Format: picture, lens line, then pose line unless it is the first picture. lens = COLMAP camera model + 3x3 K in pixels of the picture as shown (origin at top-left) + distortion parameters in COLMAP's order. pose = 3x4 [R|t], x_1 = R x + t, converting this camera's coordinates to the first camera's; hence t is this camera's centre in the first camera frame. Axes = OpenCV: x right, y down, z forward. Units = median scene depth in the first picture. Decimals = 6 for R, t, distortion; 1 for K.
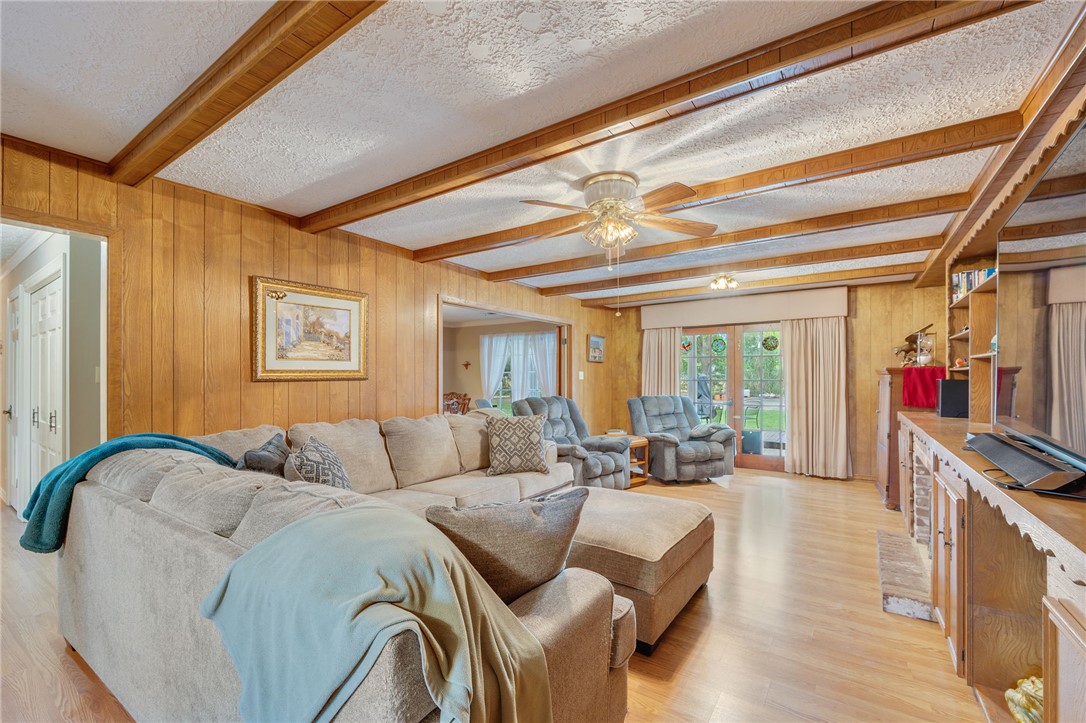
lens RADIAL K [[456.1, 0, 543.7], [0, 456.1, 375.7], [0, 0, 1]] dist [-0.000040, -0.000032]
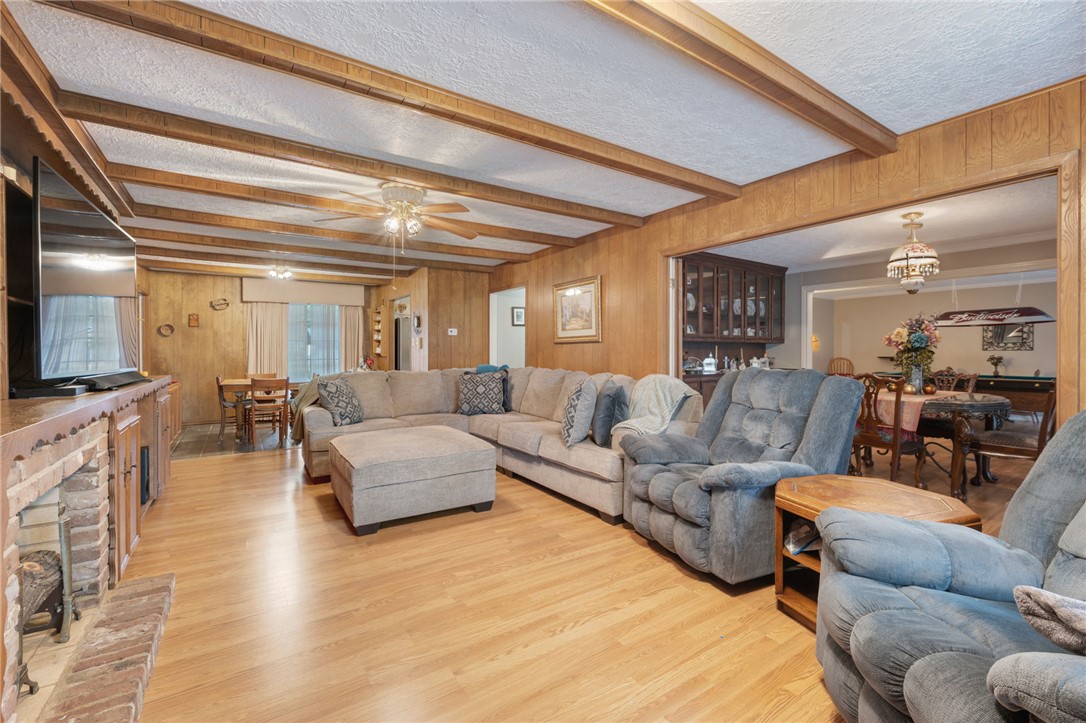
lens RADIAL K [[467.7, 0, 549.1], [0, 467.7, 351.7], [0, 0, 1]] dist [0.000314, 0.000079]
pose [[-0.362370, -0.000826, -0.932034, 1.026854], [0.001230, 0.999998, -0.001365, 0.042316], [0.932034, -0.001641, -0.362368, 1.556259]]
